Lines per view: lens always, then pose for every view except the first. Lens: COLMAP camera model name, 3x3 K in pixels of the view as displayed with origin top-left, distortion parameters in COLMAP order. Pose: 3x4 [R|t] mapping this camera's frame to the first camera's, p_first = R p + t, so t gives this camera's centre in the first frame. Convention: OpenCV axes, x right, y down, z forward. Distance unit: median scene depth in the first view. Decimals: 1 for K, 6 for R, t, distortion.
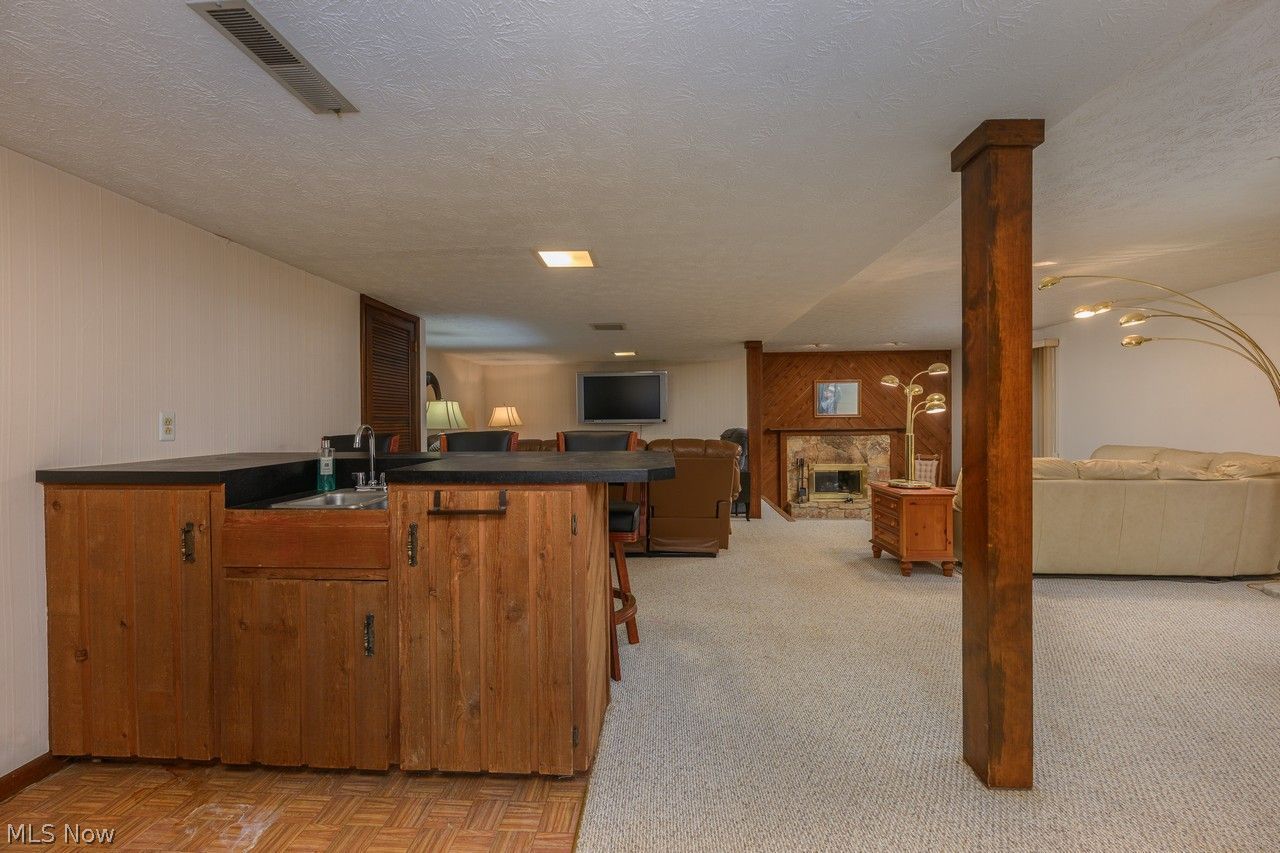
lens RADIAL K [[507.5, 0, 634.2], [0, 507.5, 427.5], [0, 0, 1]] dist [0.001394, 0.000637]
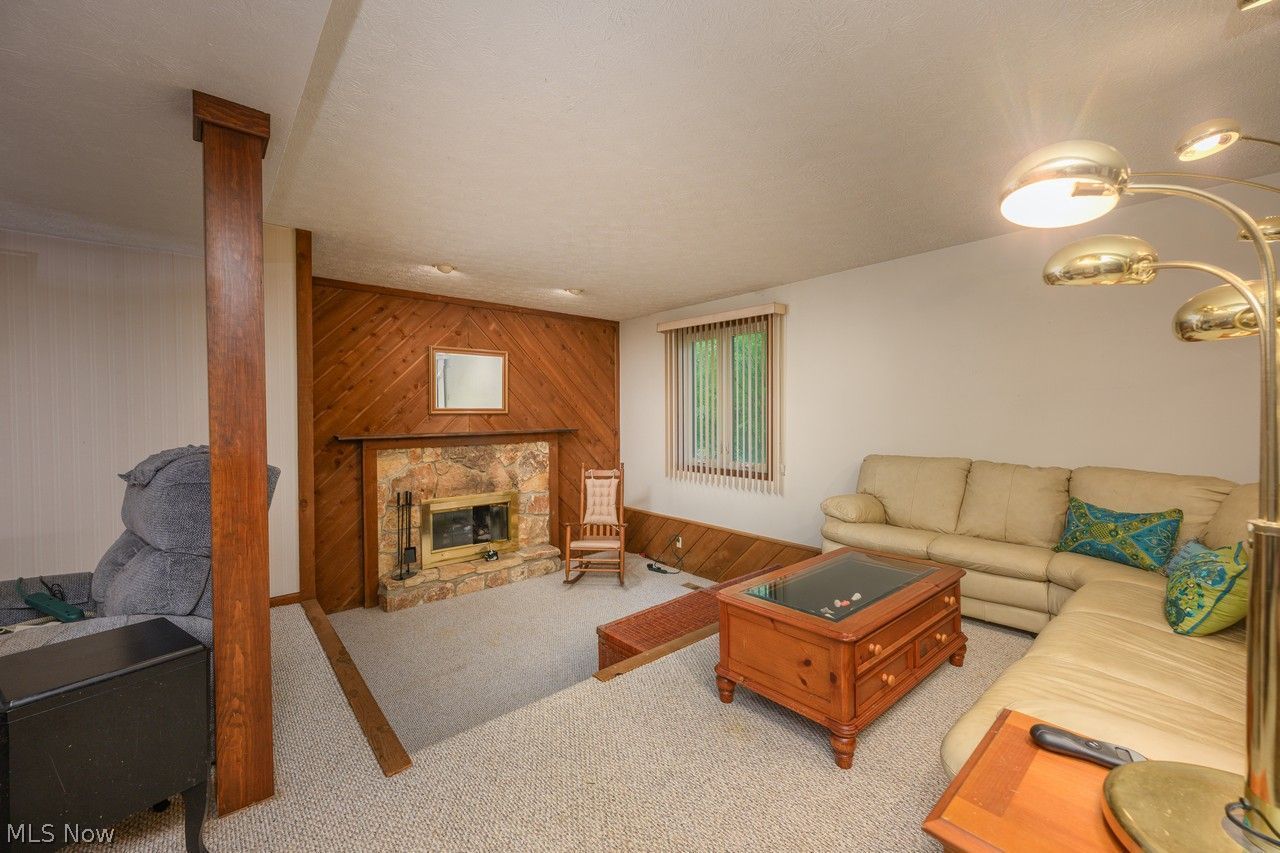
lens RADIAL K [[507.5, 0, 635.9], [0, 507.5, 421.7], [0, 0, 1]] dist [0.001394, 0.000637]
pose [[0.727862, -0.007285, 0.685685, 0.140784], [0.009934, 0.999951, 0.000079, -0.009341], [-0.685651, 0.006754, 0.727899, 0.450027]]
